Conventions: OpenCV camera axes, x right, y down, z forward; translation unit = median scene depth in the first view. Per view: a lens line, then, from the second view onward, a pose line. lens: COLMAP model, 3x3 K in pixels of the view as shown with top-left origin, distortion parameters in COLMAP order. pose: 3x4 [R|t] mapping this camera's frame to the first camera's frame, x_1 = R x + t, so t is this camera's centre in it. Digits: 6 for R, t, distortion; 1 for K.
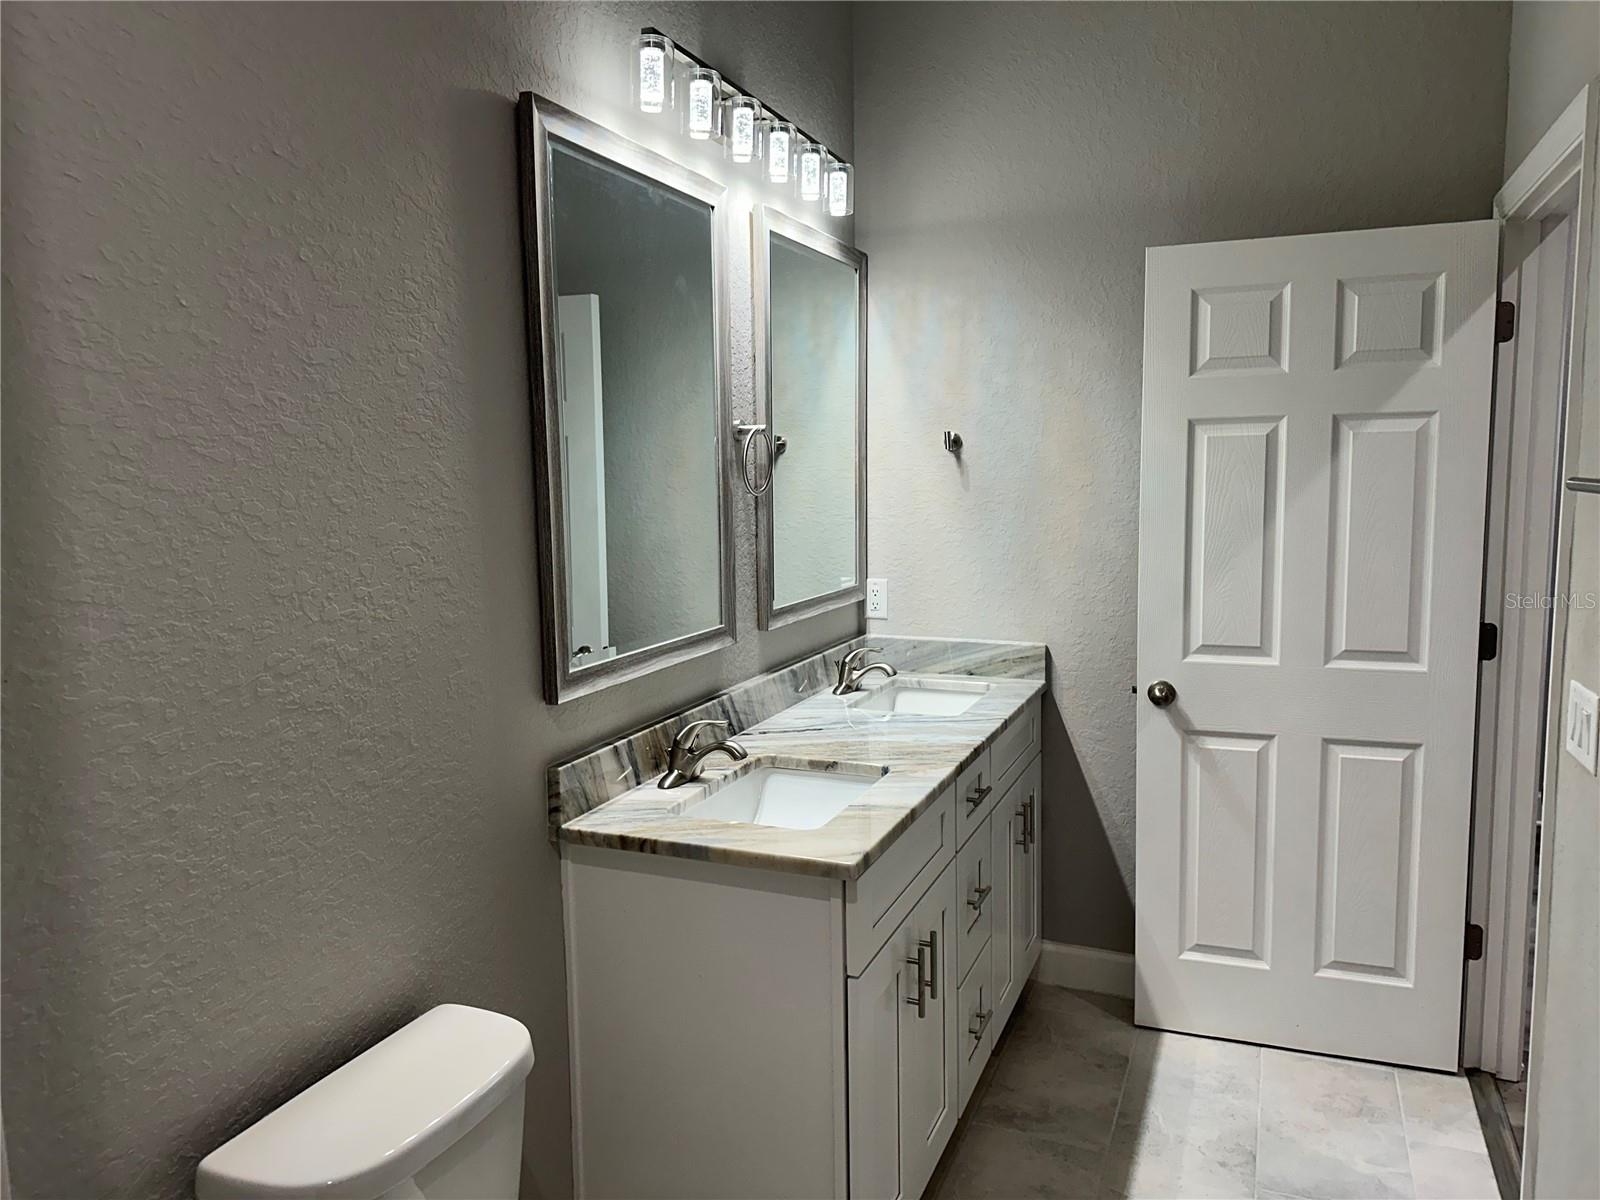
lens RADIAL K [[1119.5, 0, 803.1], [0, 1119.5, 596.5], [0, 0, 1]] dist [0.076854, -0.102288]
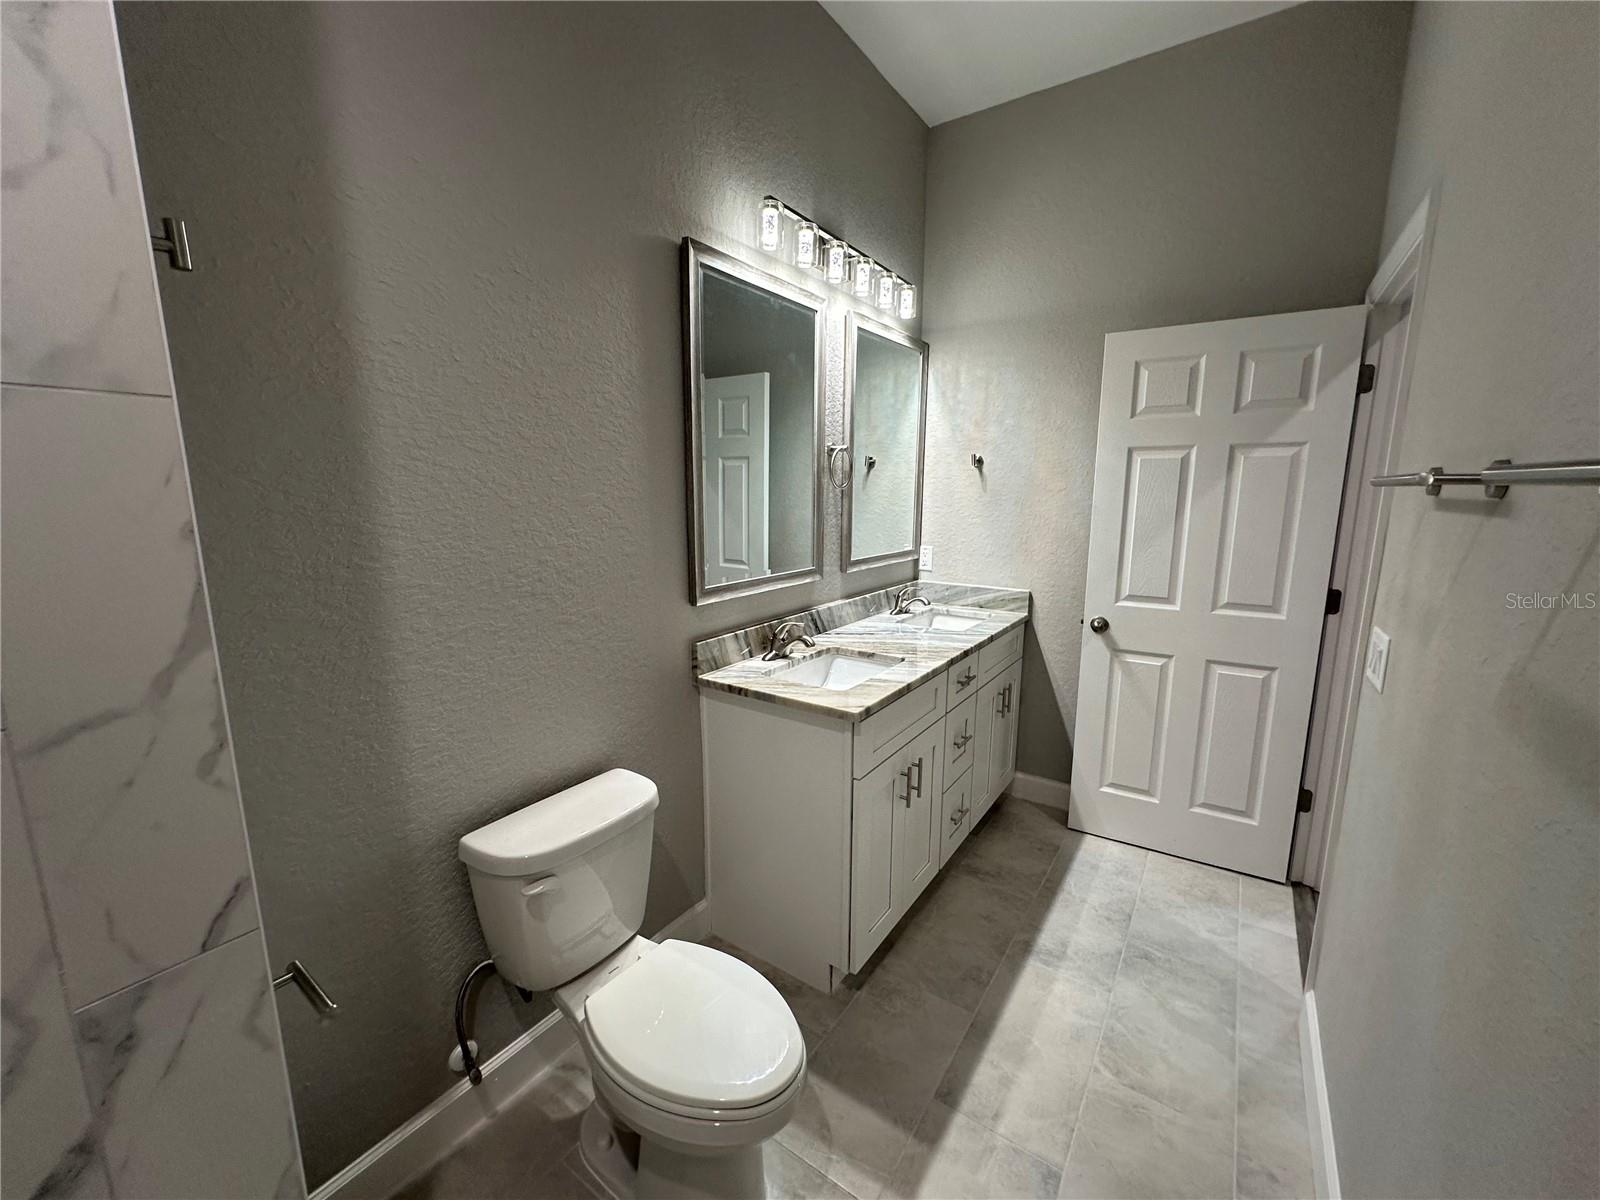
lens RADIAL K [[642.0, 0, 799.9], [0, 642.0, 601.7], [0, 0, 1]] dist [-0.004721, -0.000438]
pose [[0.979557, 0.053321, -0.193970, 0.108373], [-0.041149, 0.996954, 0.066251, 0.016137], [0.196911, -0.056915, 0.978768, 0.066756]]
